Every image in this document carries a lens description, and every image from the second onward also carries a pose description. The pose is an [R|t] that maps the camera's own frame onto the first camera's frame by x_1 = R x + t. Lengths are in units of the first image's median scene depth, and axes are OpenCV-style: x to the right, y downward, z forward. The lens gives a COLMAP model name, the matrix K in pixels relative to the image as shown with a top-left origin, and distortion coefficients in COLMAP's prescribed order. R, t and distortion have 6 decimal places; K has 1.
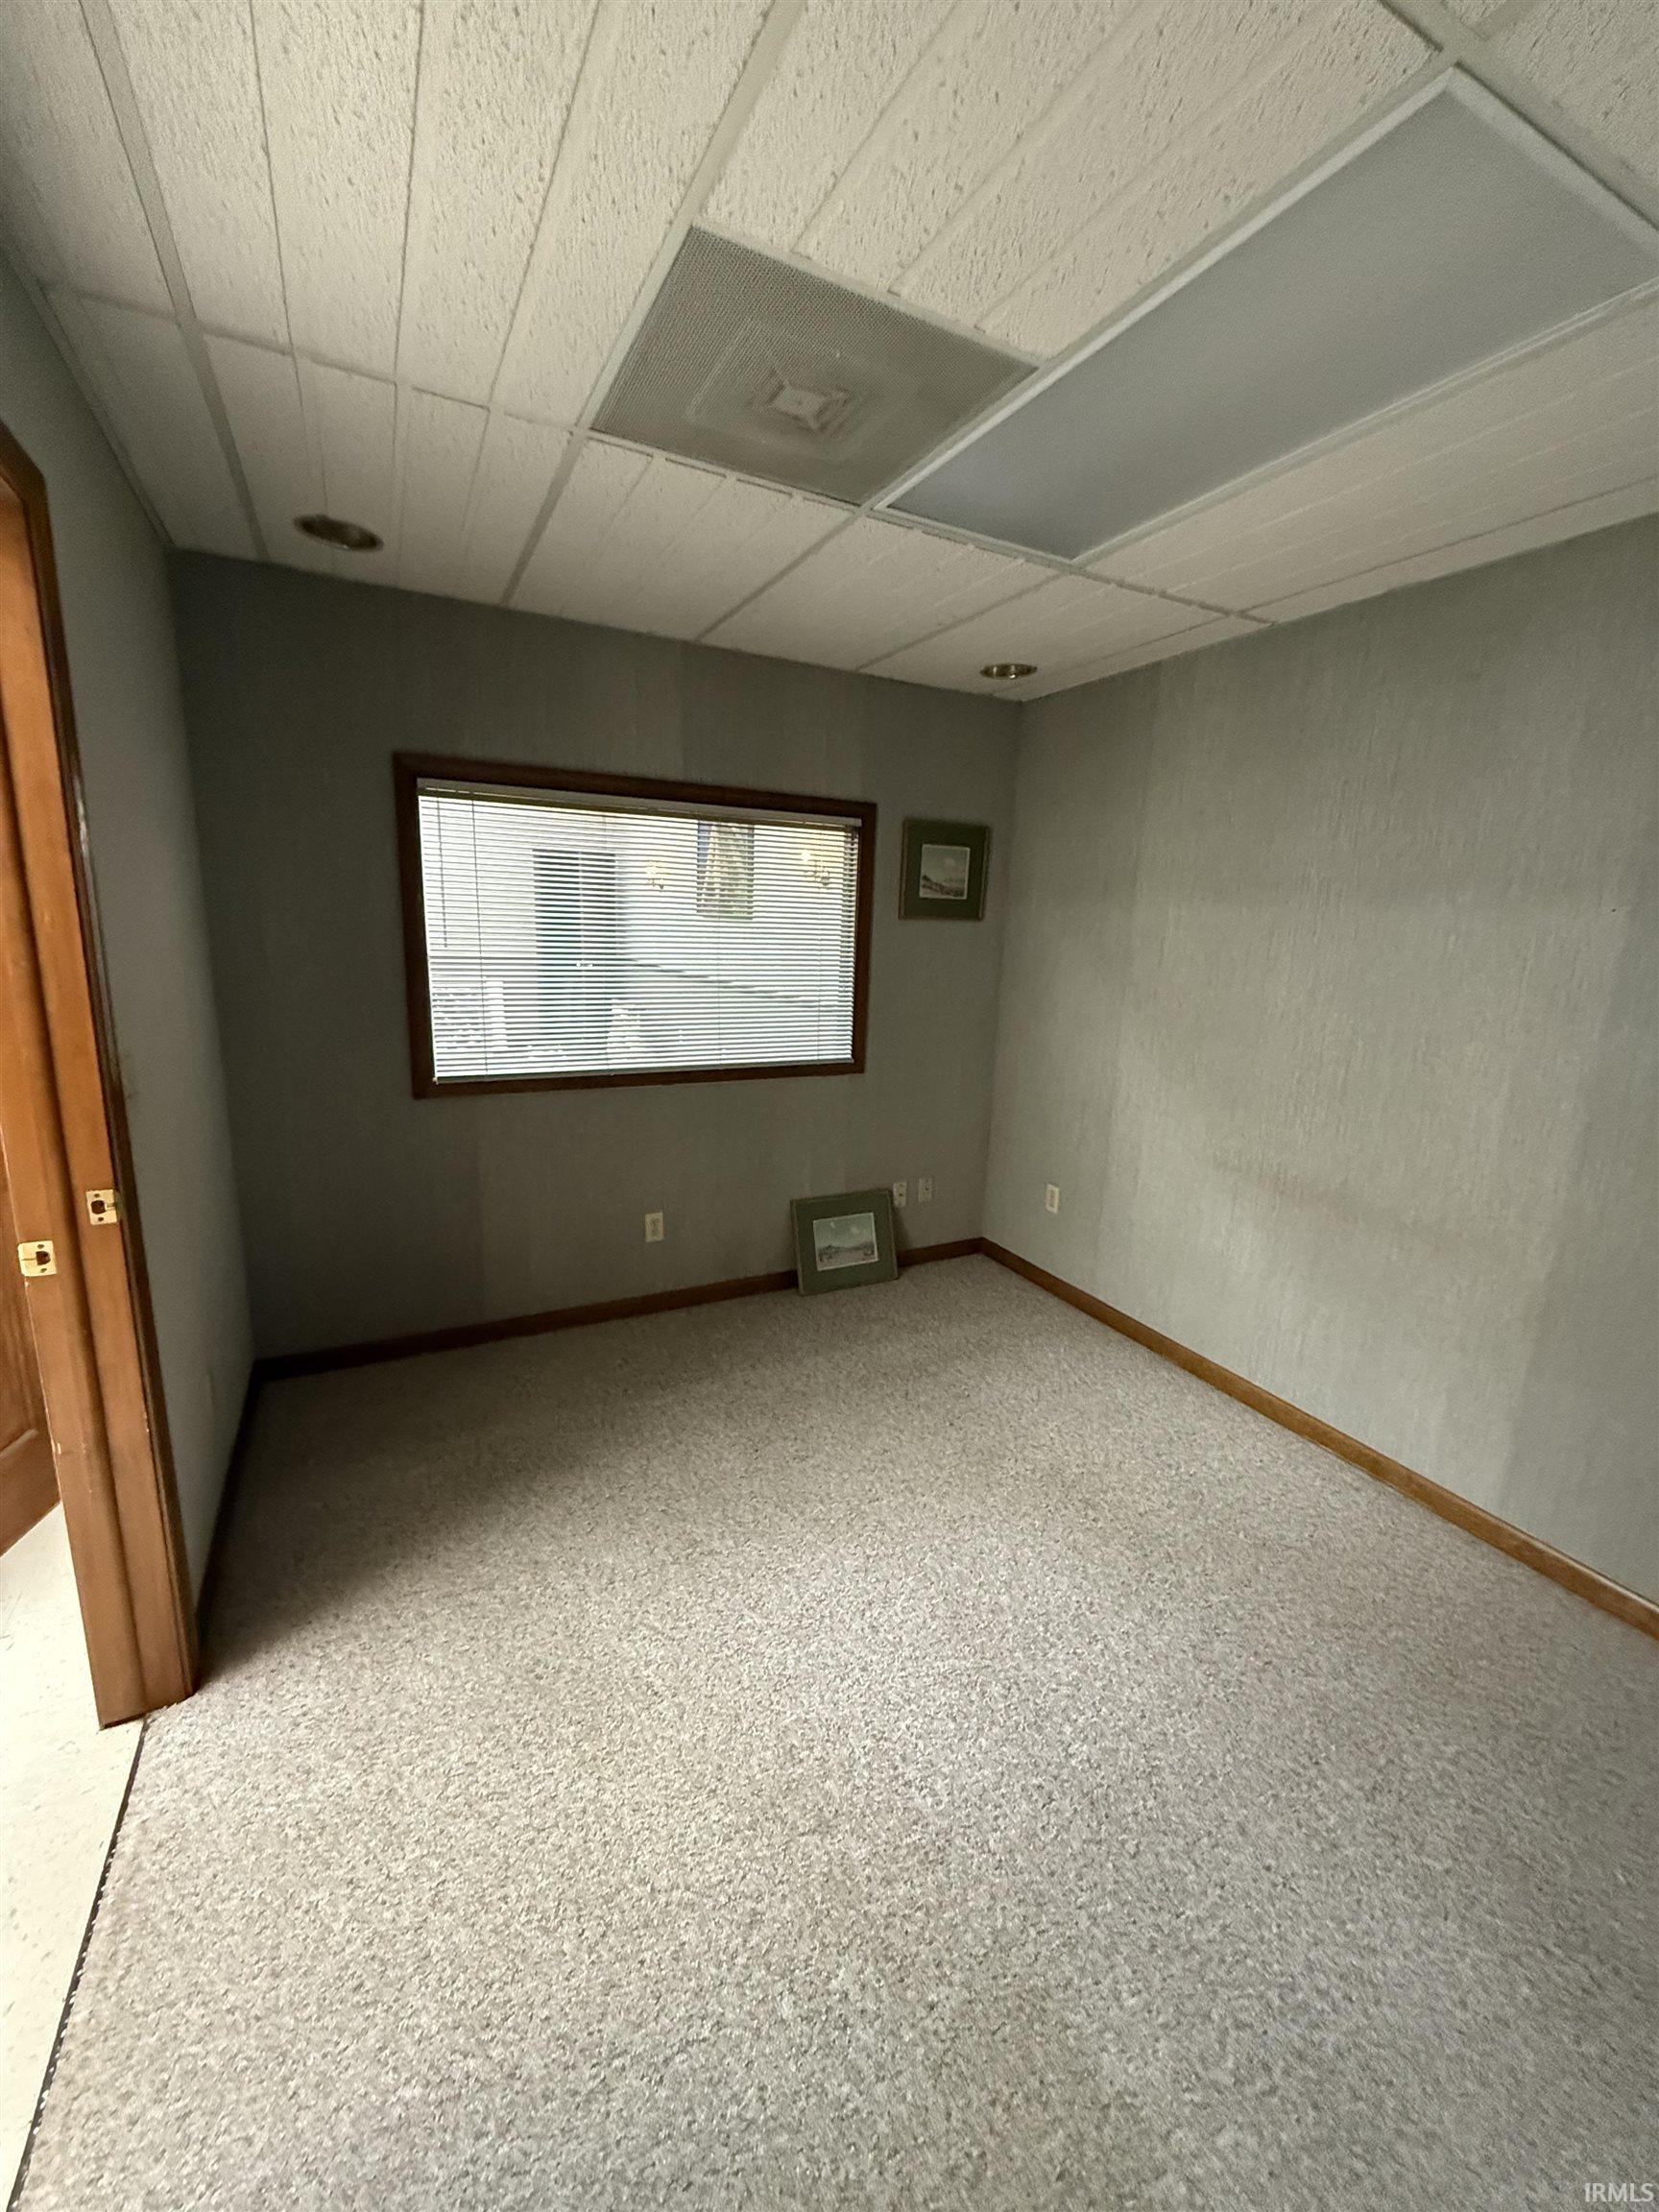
lens RADIAL K [[876.5, 0, 826.8], [0, 876.5, 1100.7], [0, 0, 1]] dist [0.000581, -0.000149]
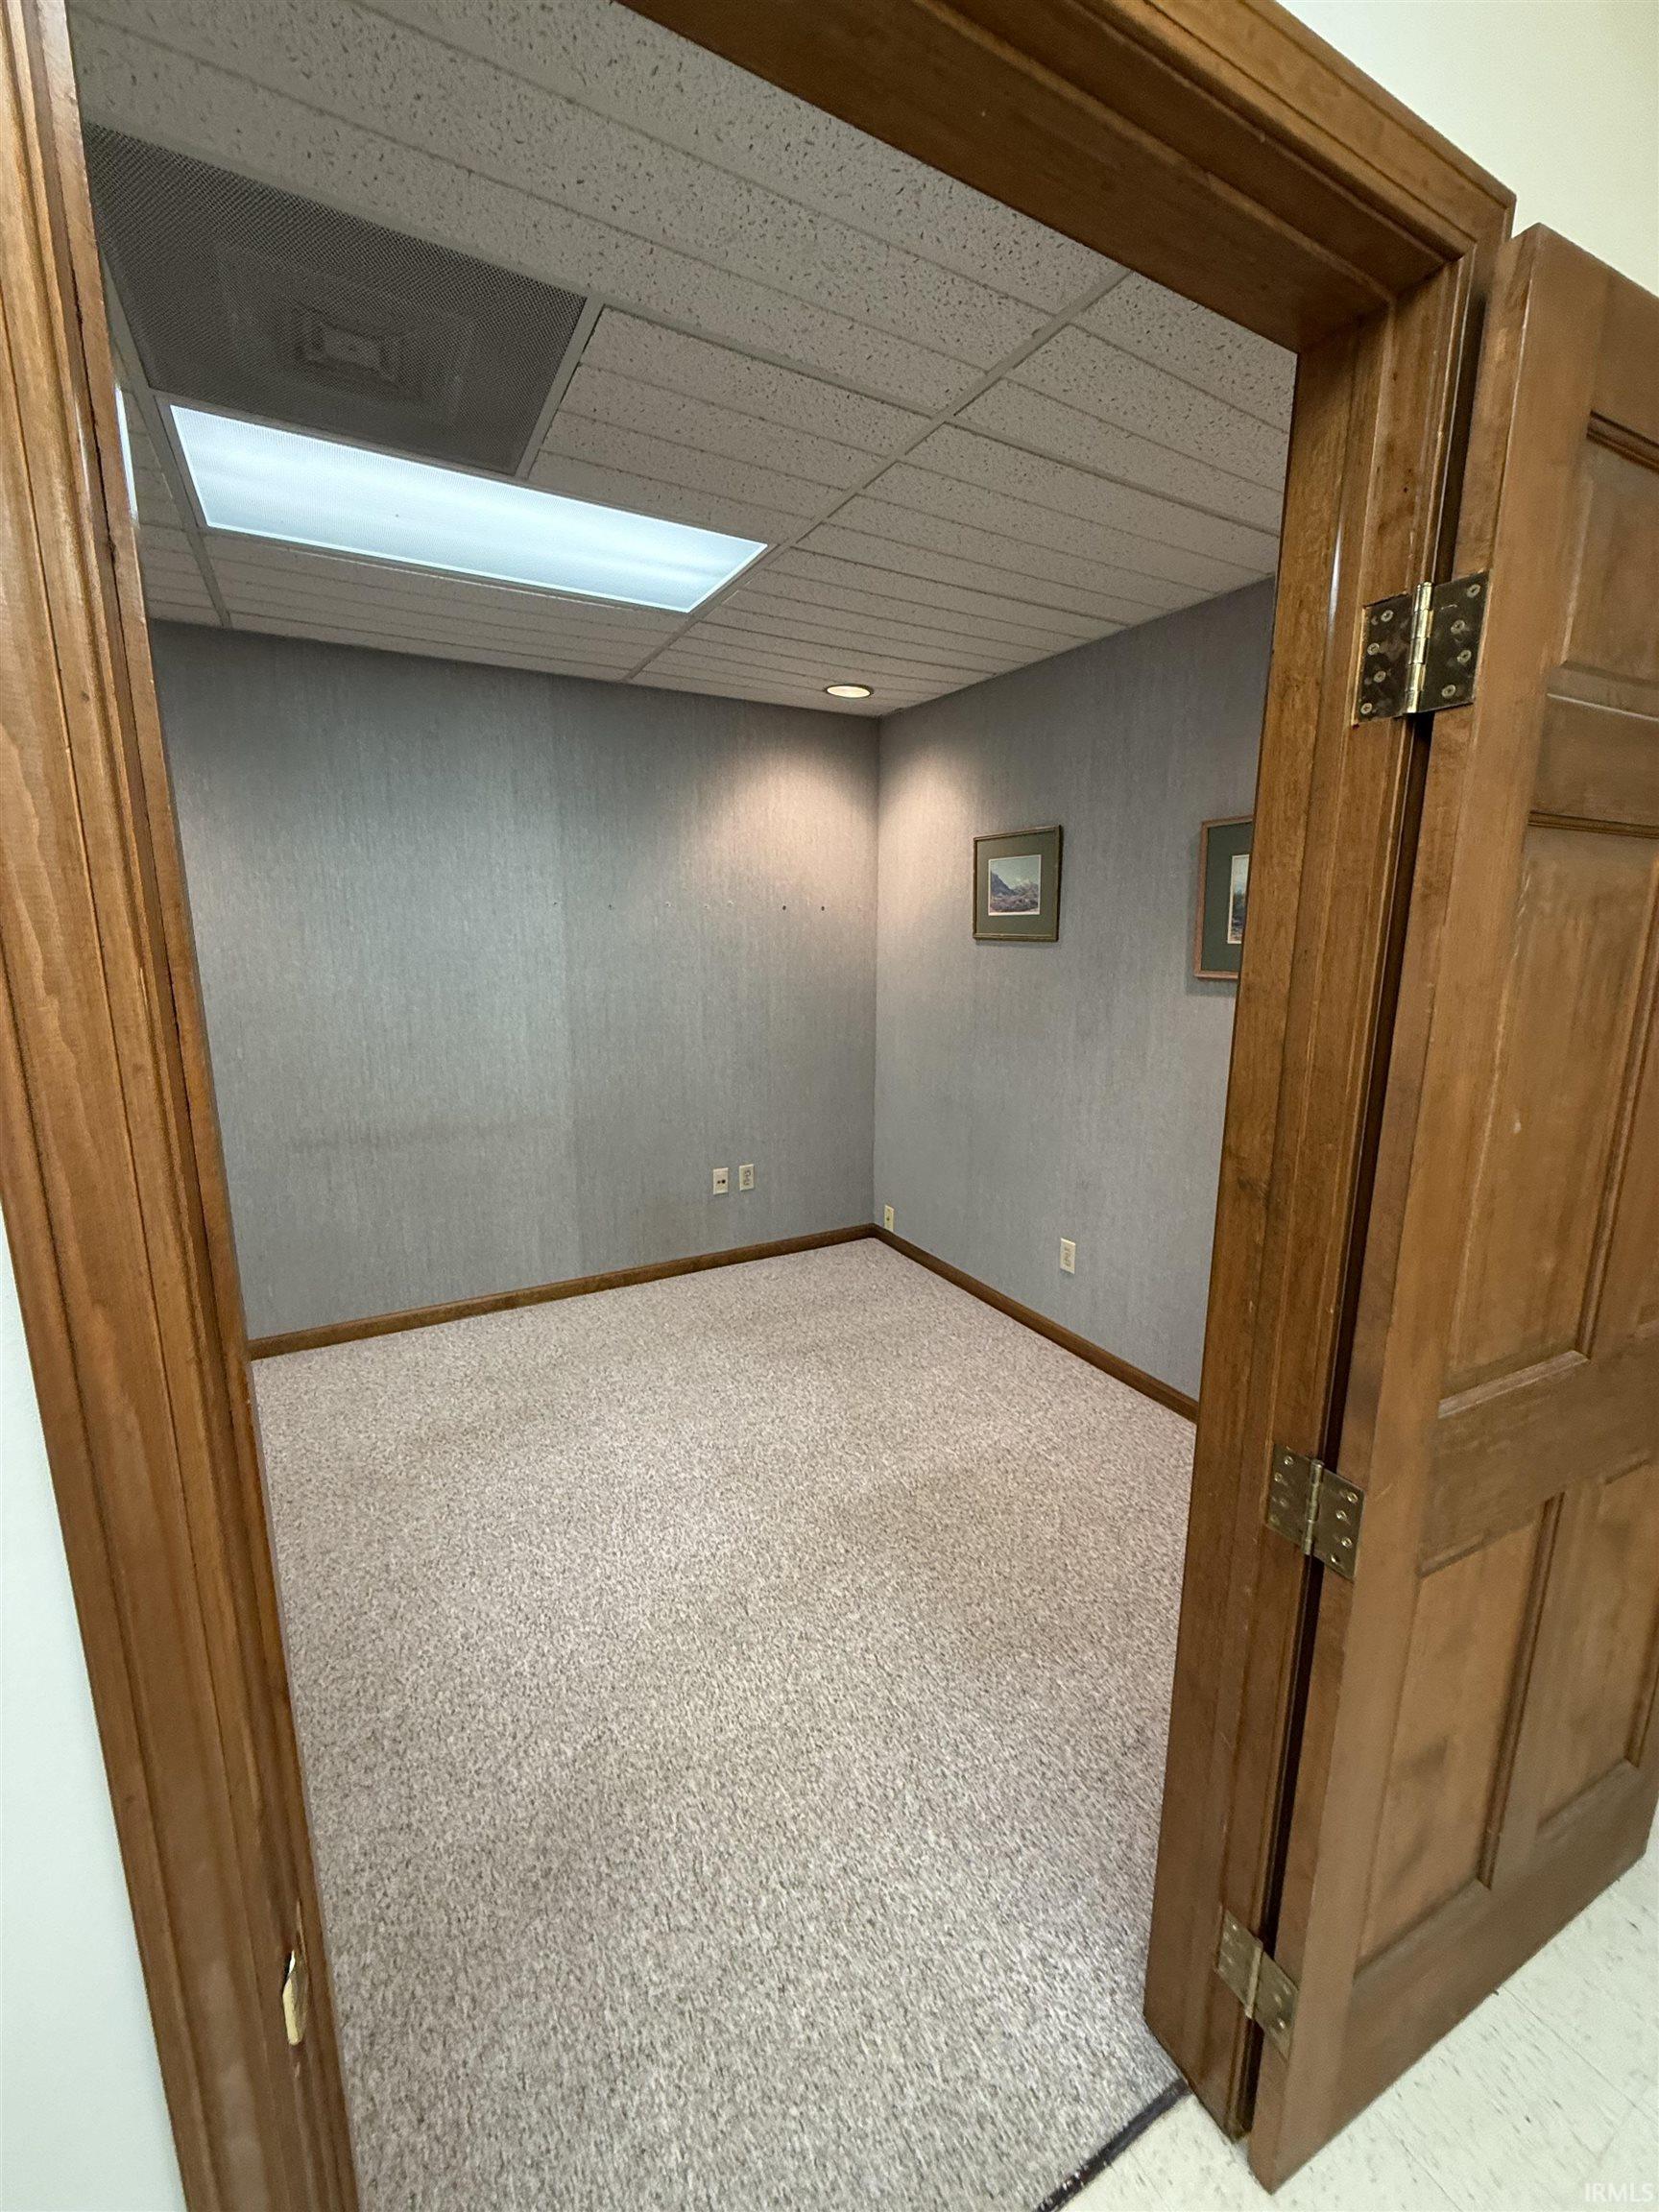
lens RADIAL K [[876.5, 0, 826.8], [0, 876.5, 1100.7], [0, 0, 1]] dist [0.000581, -0.000149]
pose [[-0.034557, -0.229413, 0.972716, -1.249404], [0.199213, 0.952184, 0.231647, -0.206651], [-0.979347, 0.201782, 0.012797, 0.767969]]
